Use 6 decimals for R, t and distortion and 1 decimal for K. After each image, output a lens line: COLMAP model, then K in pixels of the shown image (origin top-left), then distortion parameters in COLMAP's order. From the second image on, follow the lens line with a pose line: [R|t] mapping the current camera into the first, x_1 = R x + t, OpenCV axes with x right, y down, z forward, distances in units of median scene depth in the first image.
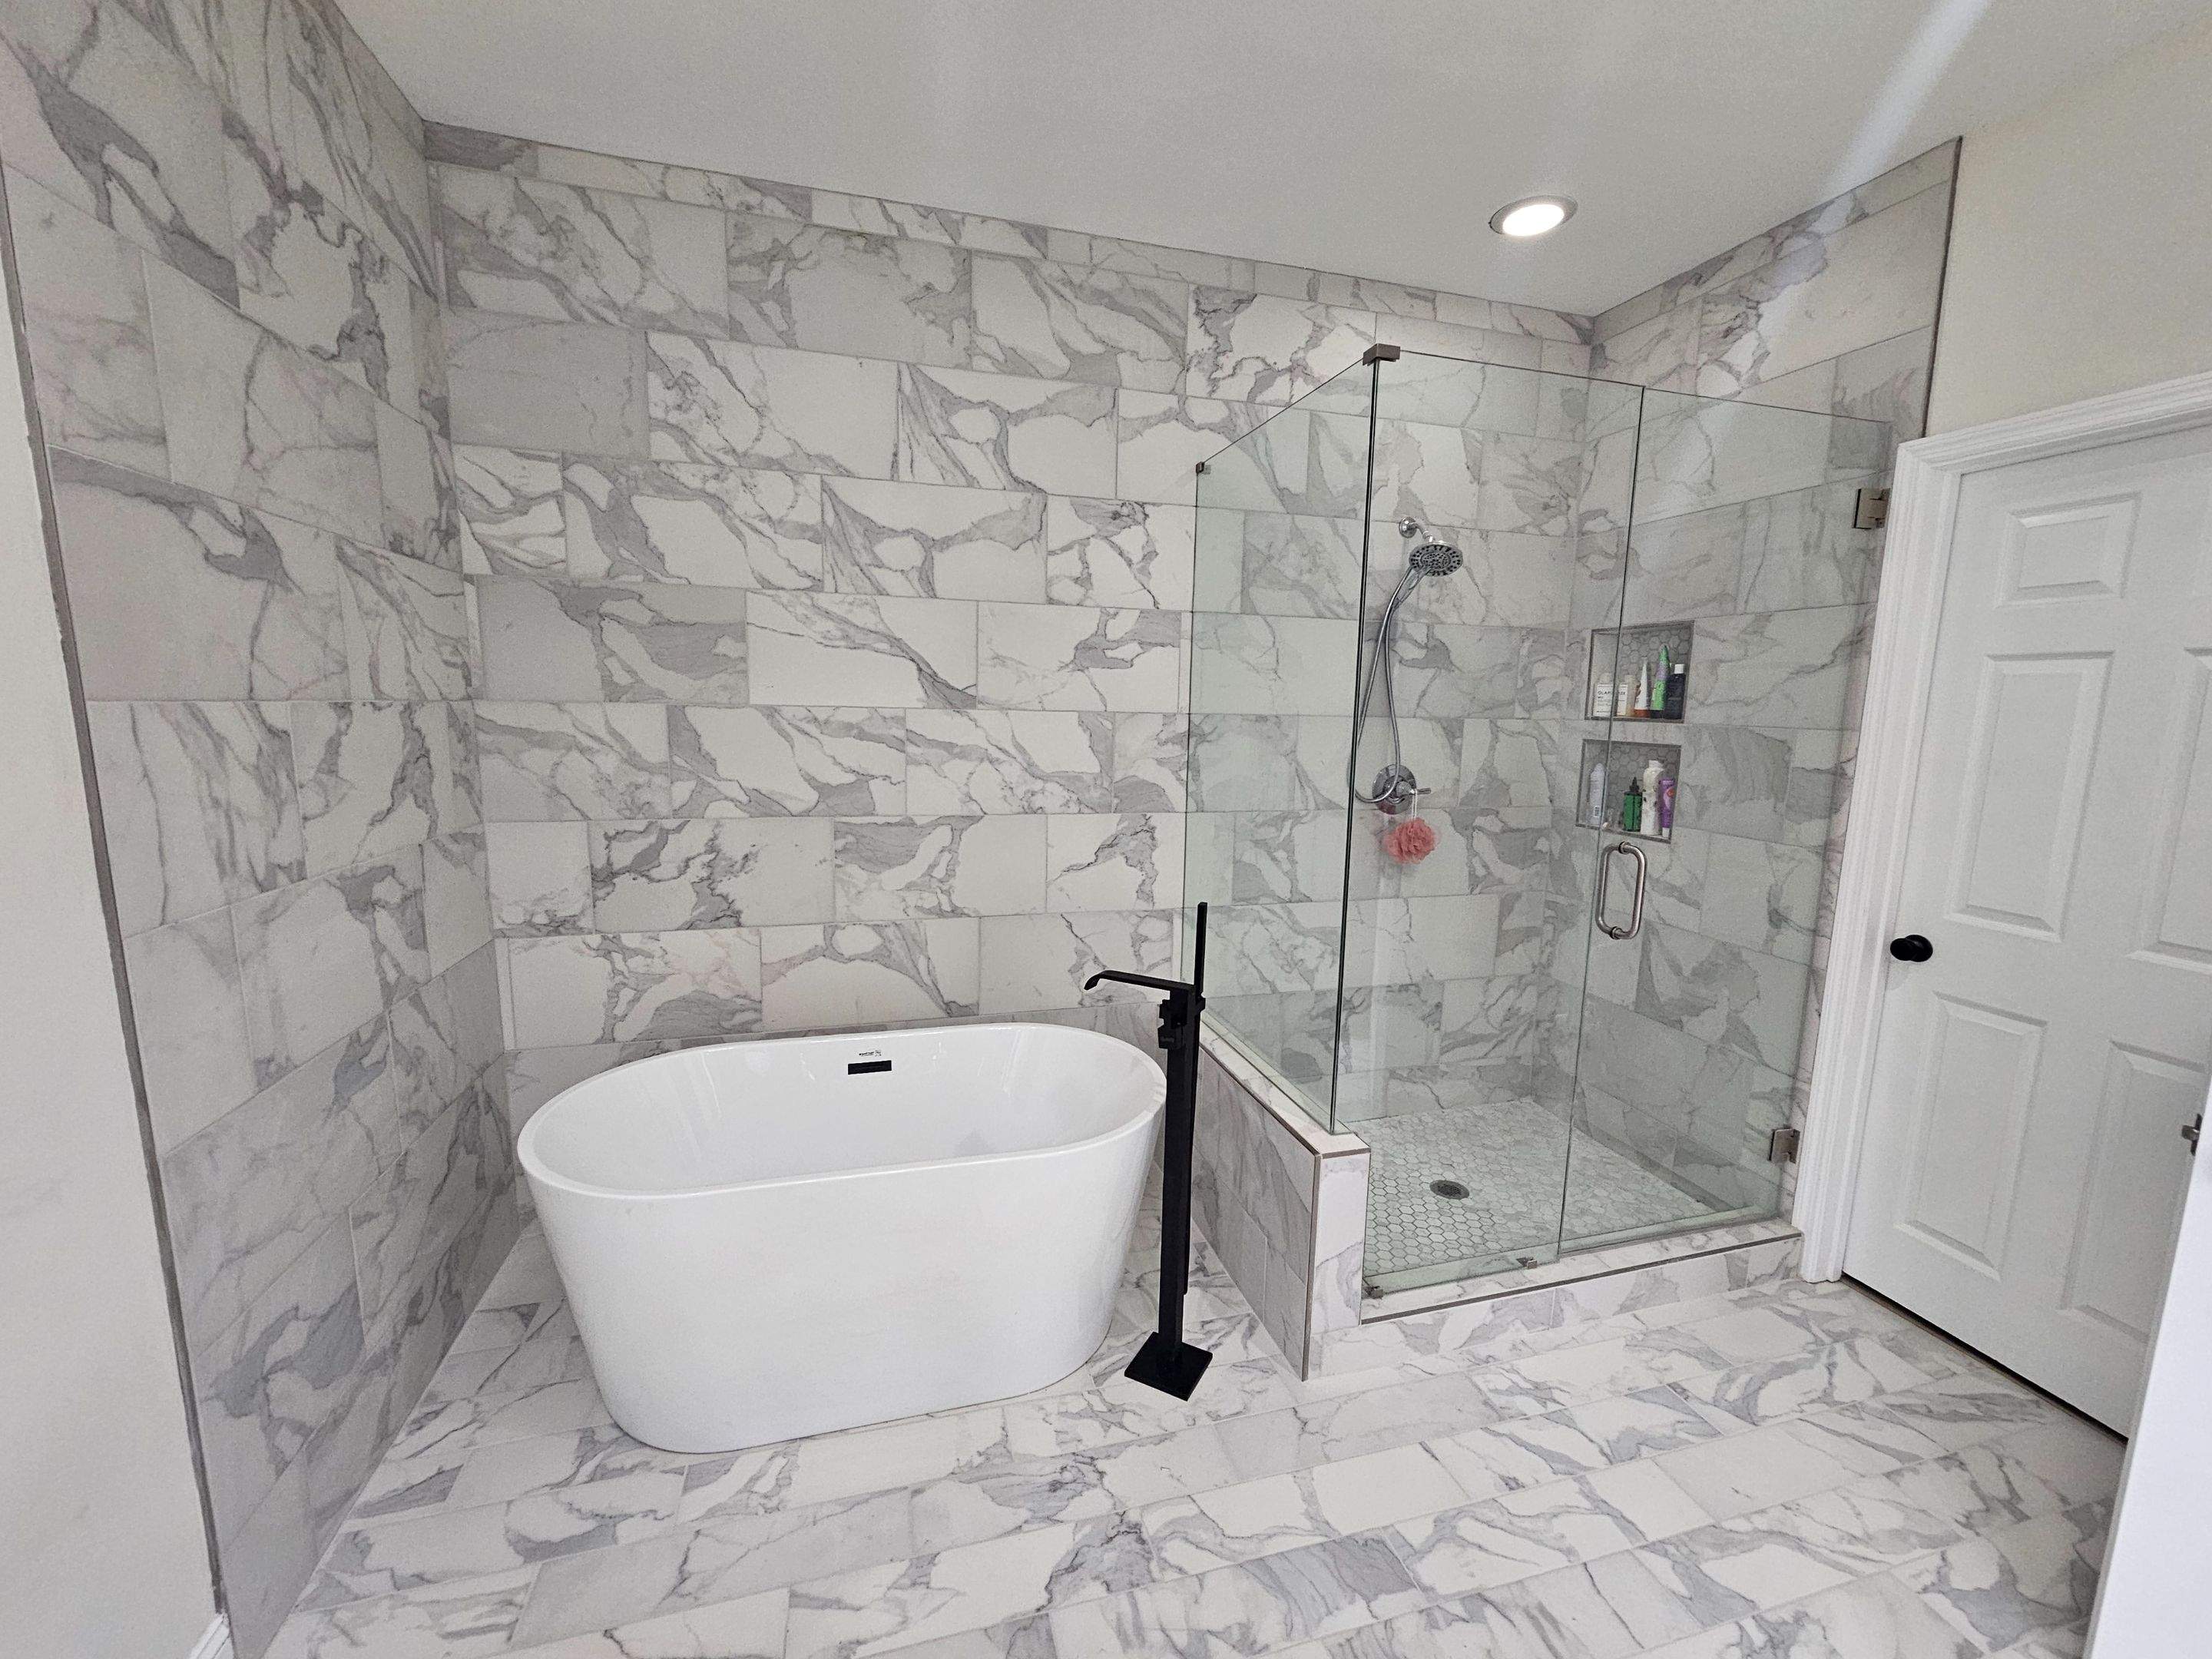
lens RADIAL K [[911.1, 0, 1113.6], [0, 911.1, 831.3], [0, 0, 1]] dist [-0.001921, 0.001387]
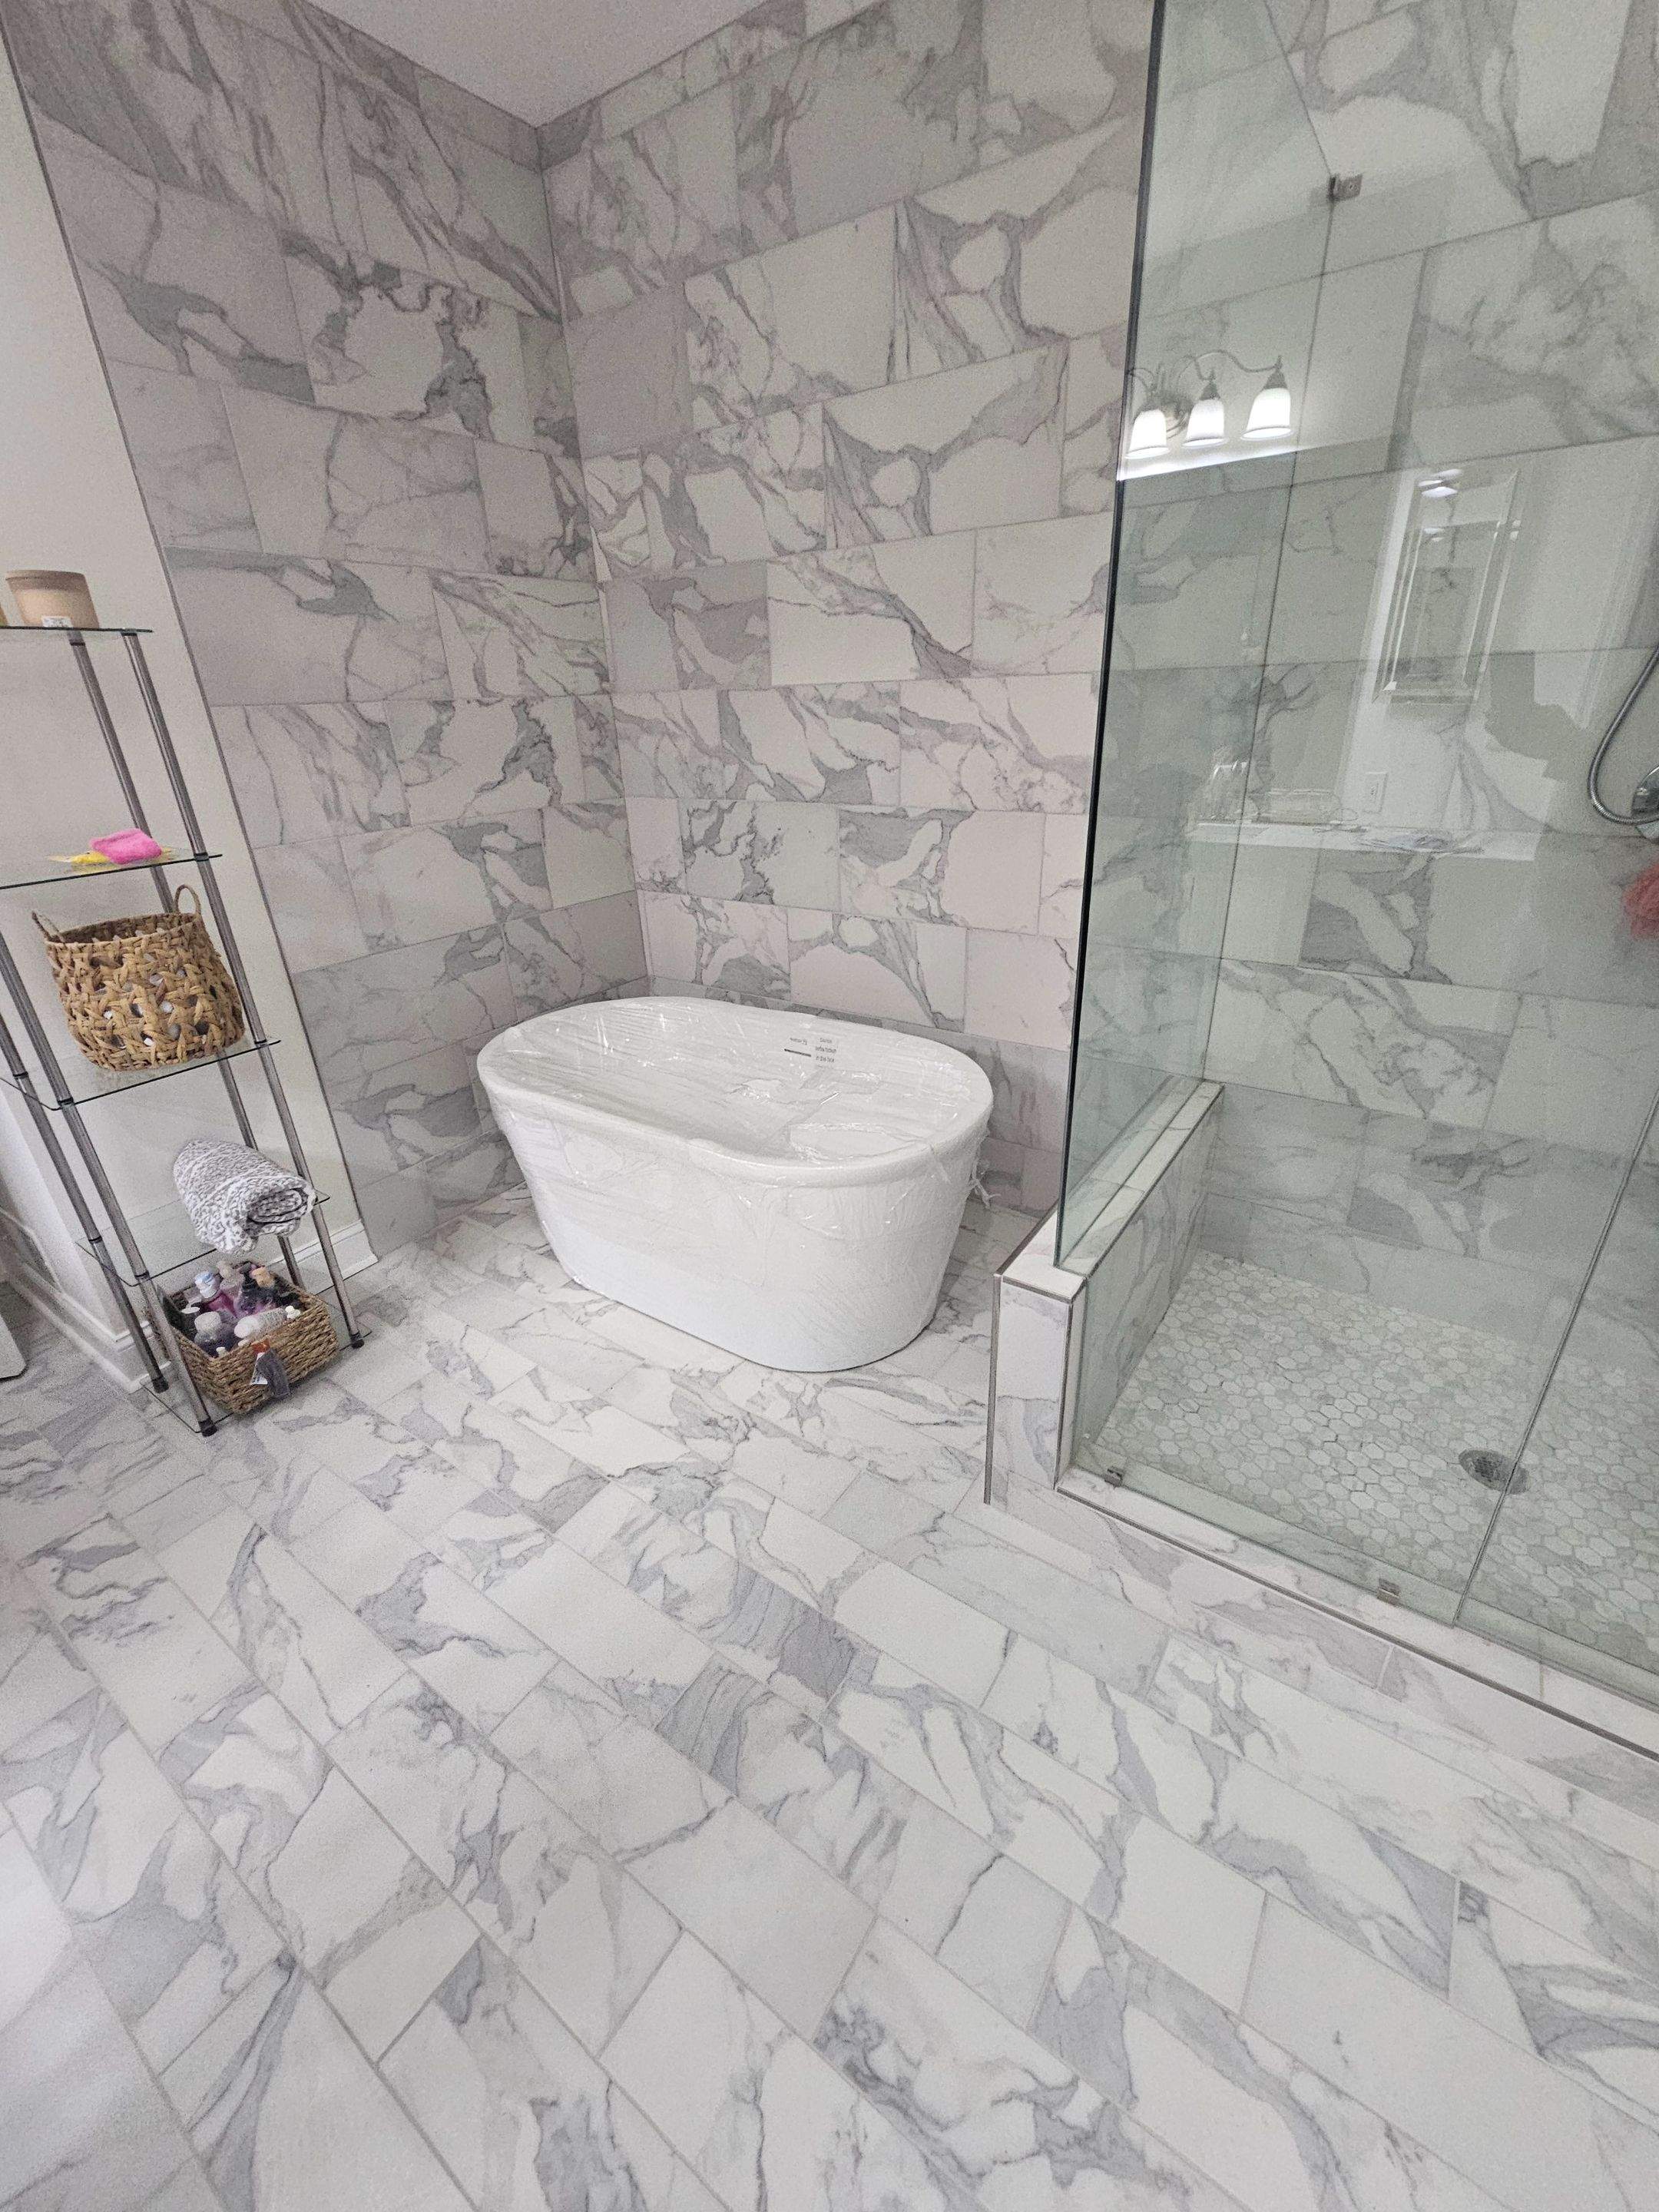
lens RADIAL K [[911.1, 0, 831.1], [0, 911.1, 1115.2], [0, 0, 1]] dist [-0.001921, 0.001387]
pose [[0.626320, 0.289159, -0.723954, 0.547011], [-0.058988, 0.943580, 0.325849, -0.020441], [0.777331, -0.161381, 0.608040, 0.353187]]
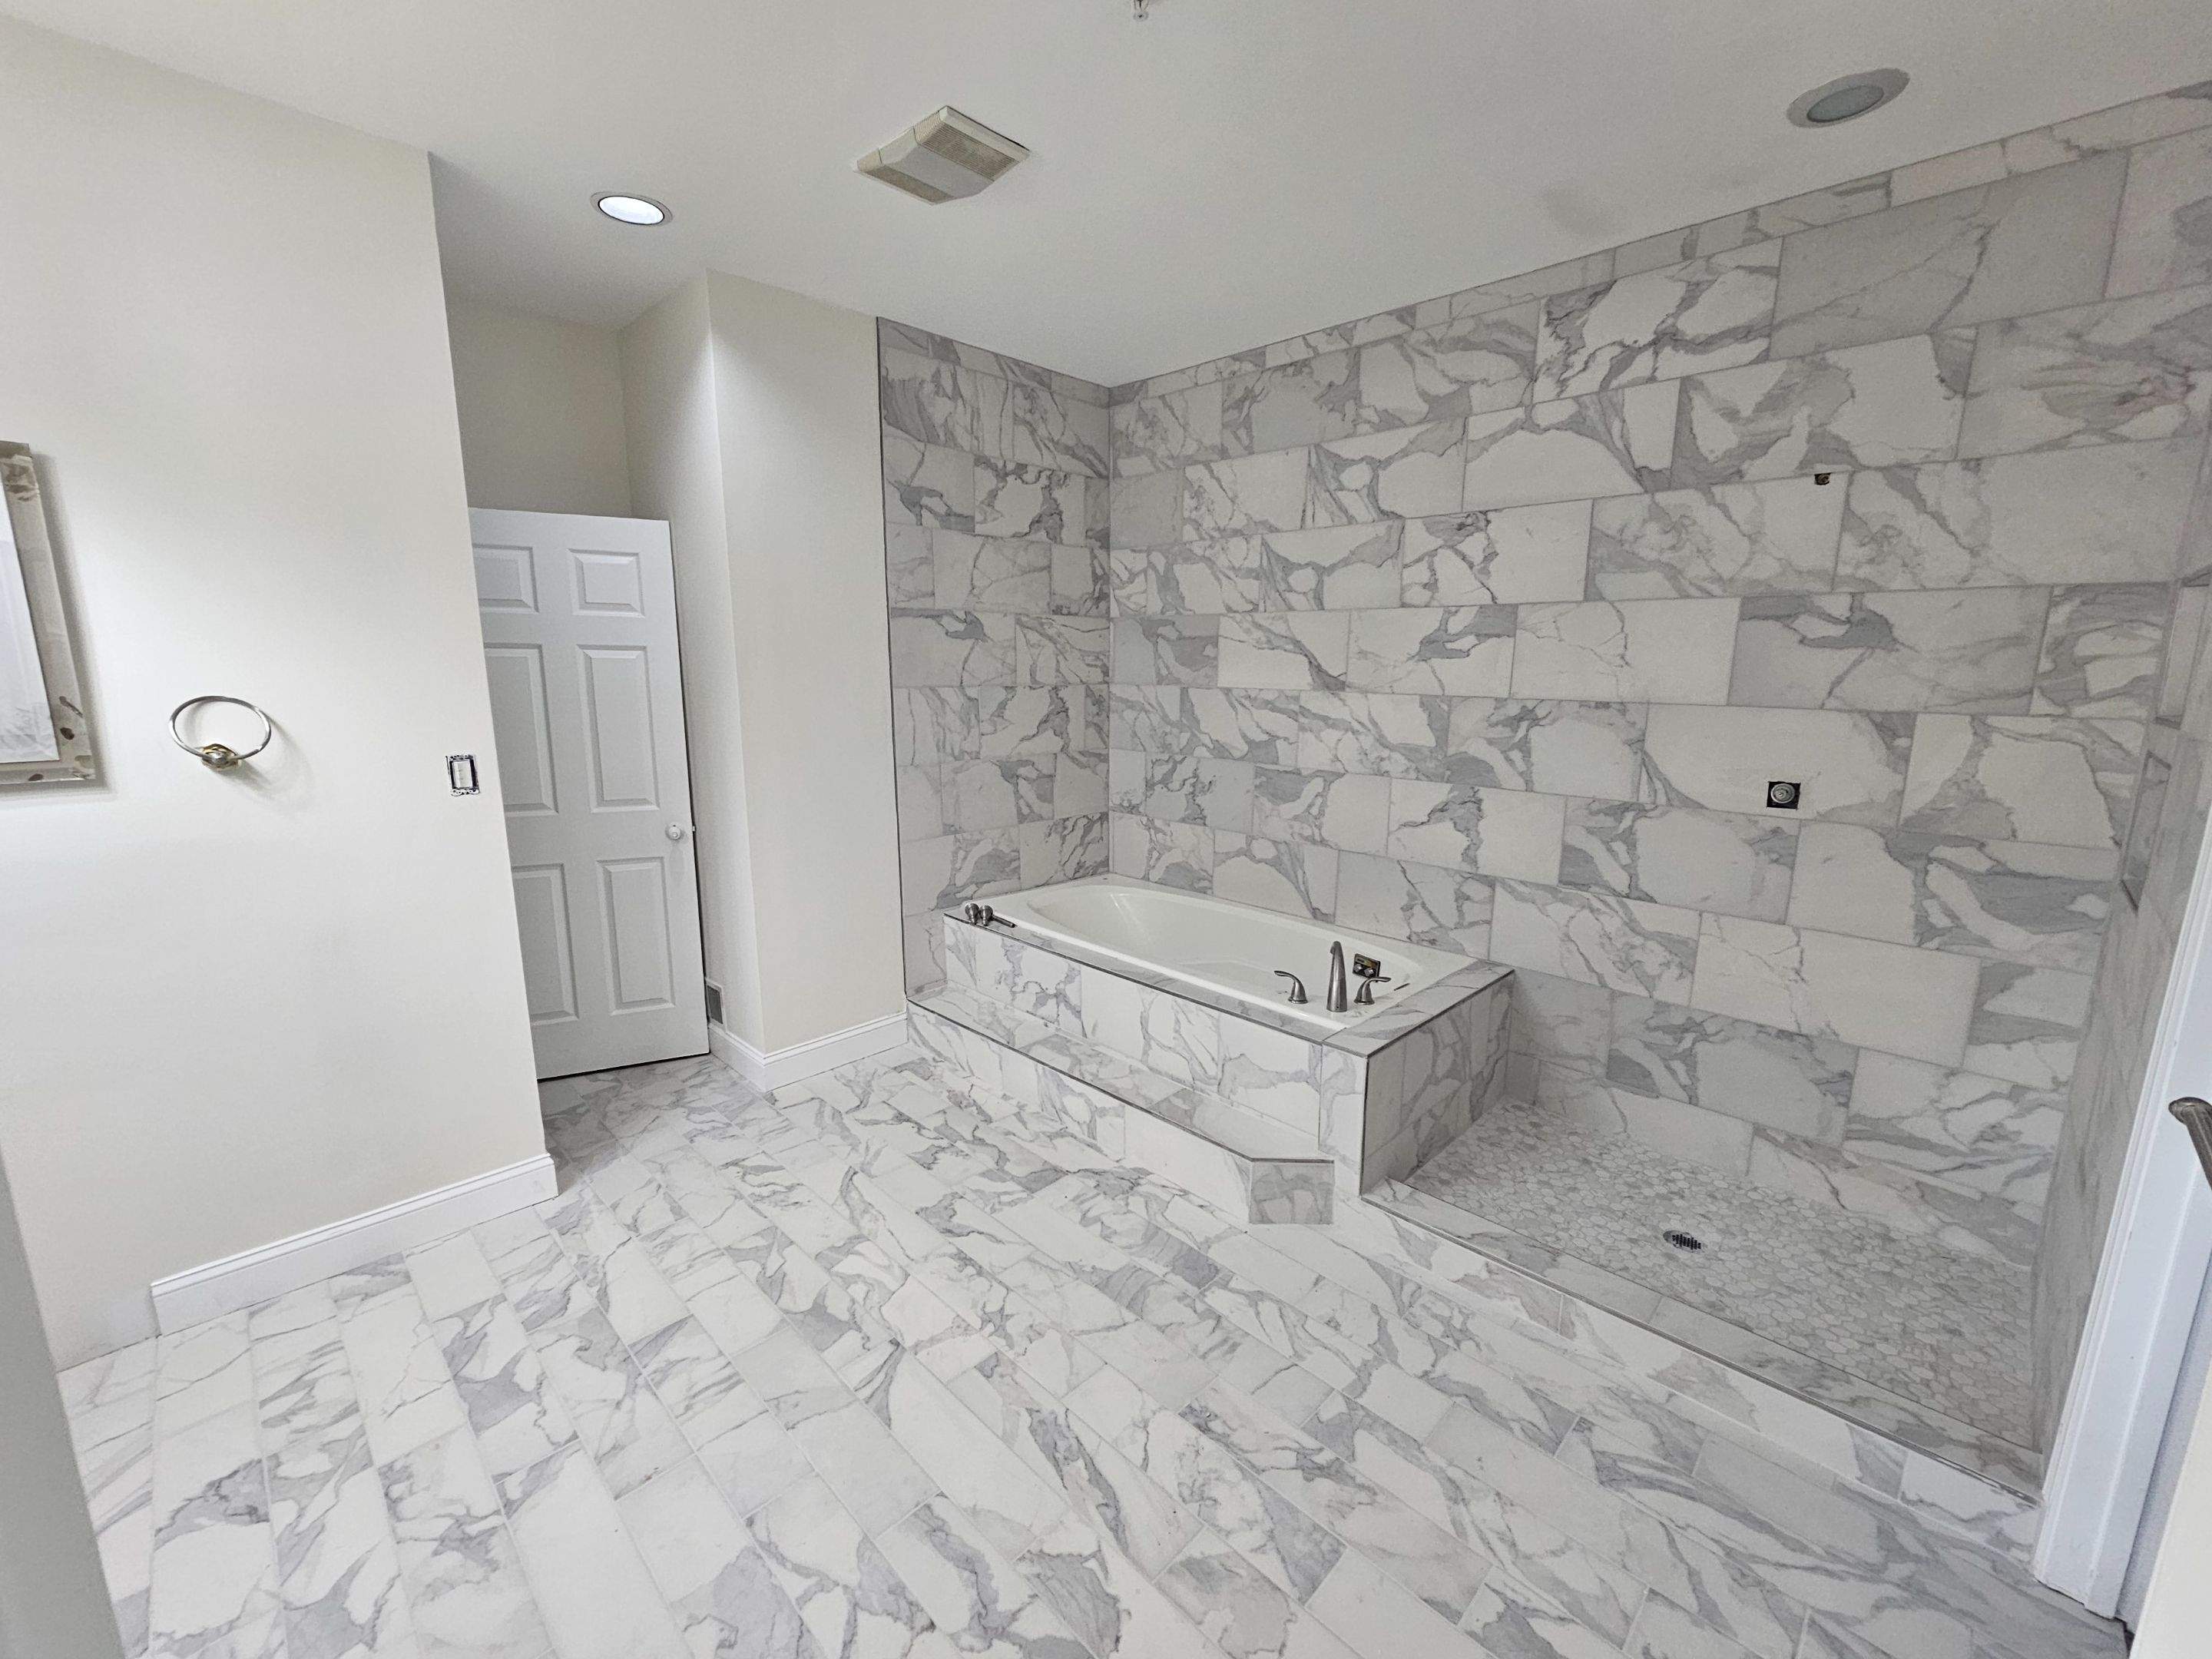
lens RADIAL K [[928.8, 0, 1106.0], [0, 928.8, 829.5], [0, 0, 1]] dist [-0.003224, -0.000004]
pose [[0.482012, 0.143746, -0.864293, 0.964039], [-0.117695, 0.988132, 0.098704, -0.031409], [0.868224, 0.054146, 0.493210, 0.049309]]
